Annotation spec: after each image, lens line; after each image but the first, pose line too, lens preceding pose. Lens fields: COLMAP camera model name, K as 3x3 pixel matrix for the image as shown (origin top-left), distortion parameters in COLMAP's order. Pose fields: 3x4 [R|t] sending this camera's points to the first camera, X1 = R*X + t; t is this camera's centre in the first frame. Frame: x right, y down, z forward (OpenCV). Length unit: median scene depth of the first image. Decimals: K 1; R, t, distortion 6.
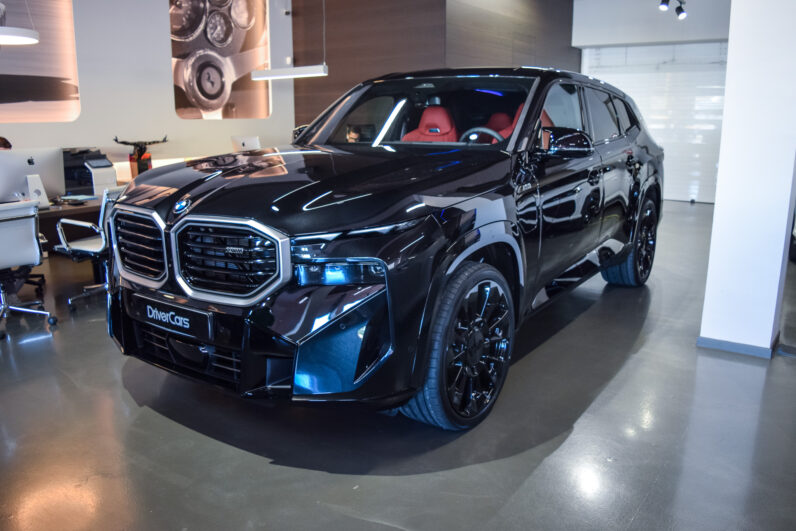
lens RADIAL K [[620.1, 0, 398.0], [0, 620.1, 265.5], [0, 0, 1]] dist [-0.087295, 0.003245]
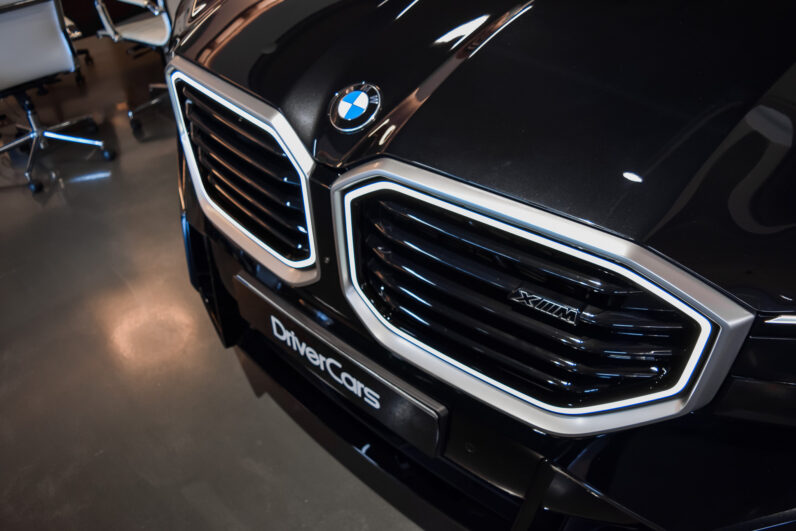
lens RADIAL K [[620.1, 0, 398.0], [0, 620.1, 265.5], [0, 0, 1]] dist [-0.087295, 0.003245]
pose [[0.990221, 0.068493, -0.121536, -0.167401], [-0.008984, 0.900679, 0.434392, -0.095252], [0.139218, -0.429053, 0.892487, 0.394425]]
